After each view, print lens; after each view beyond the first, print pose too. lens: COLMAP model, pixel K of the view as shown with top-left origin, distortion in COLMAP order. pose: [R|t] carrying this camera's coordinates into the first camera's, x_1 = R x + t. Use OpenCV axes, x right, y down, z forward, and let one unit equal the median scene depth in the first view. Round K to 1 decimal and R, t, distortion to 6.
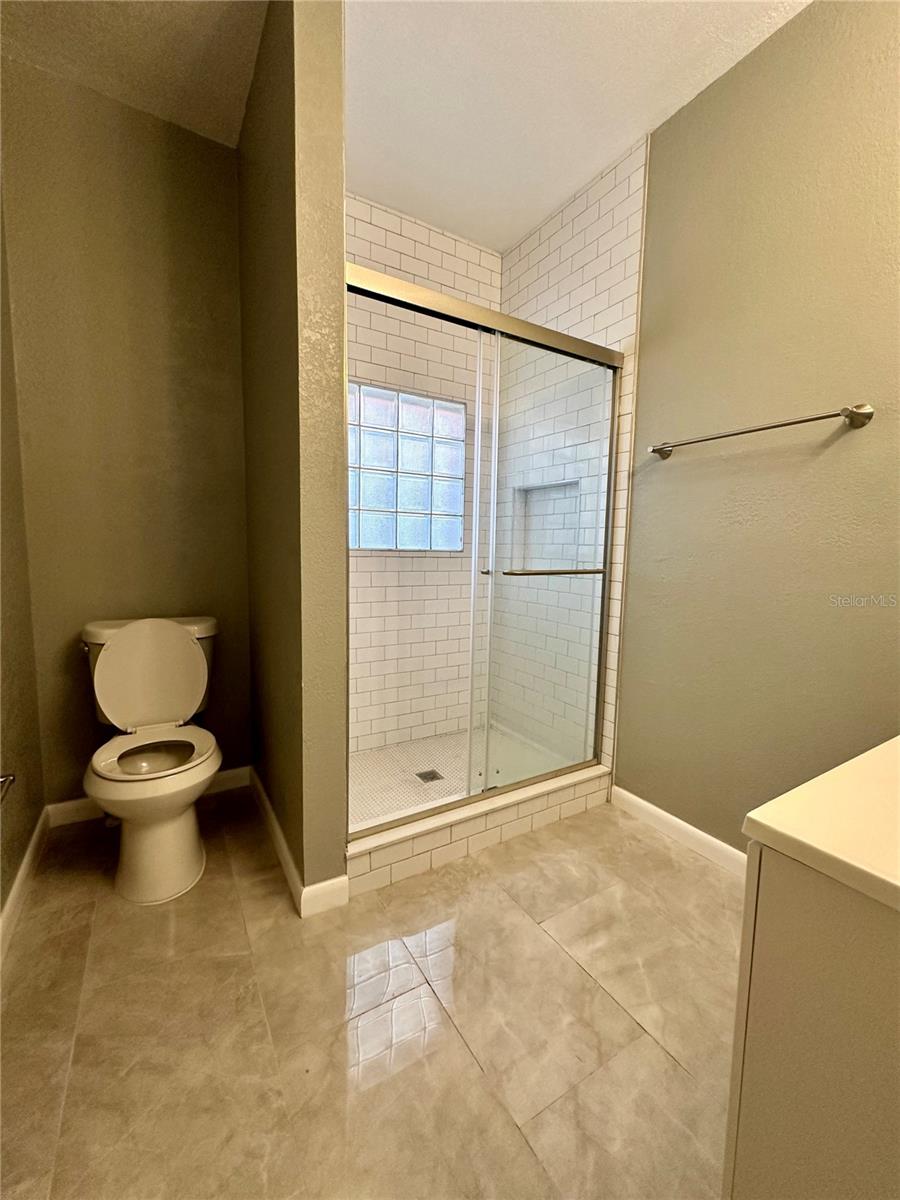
lens RADIAL K [[486.4, 0, 452.6], [0, 486.4, 600.7], [0, 0, 1]] dist [-0.004934, 0.000572]
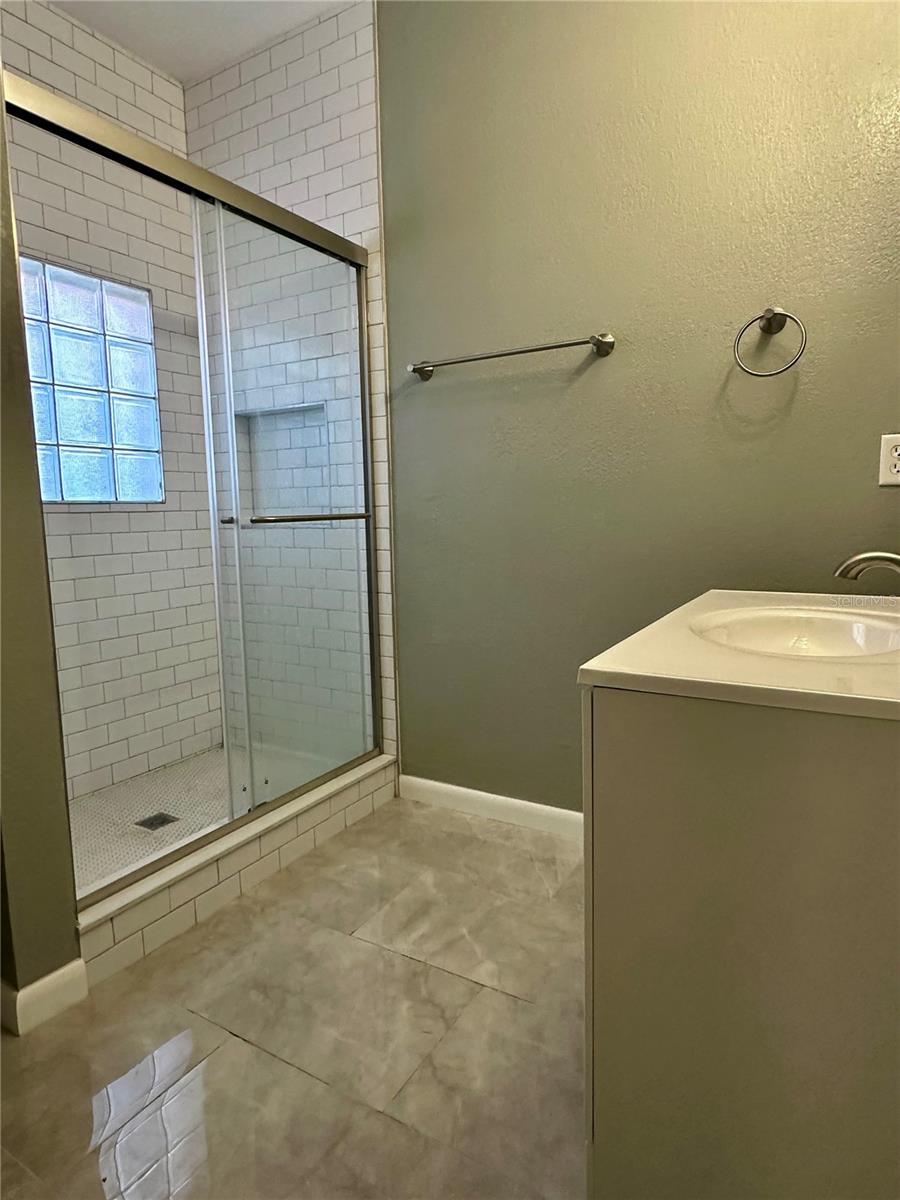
lens RADIAL K [[698.1, 0, 447.6], [0, 698.1, 596.8], [0, 0, 1]] dist [-0.008005, 0.002400]
pose [[0.884490, -0.097045, 0.456355, -0.125888], [0.090074, 0.995245, 0.037064, 0.046018], [-0.457782, 0.008323, 0.889025, -0.109283]]
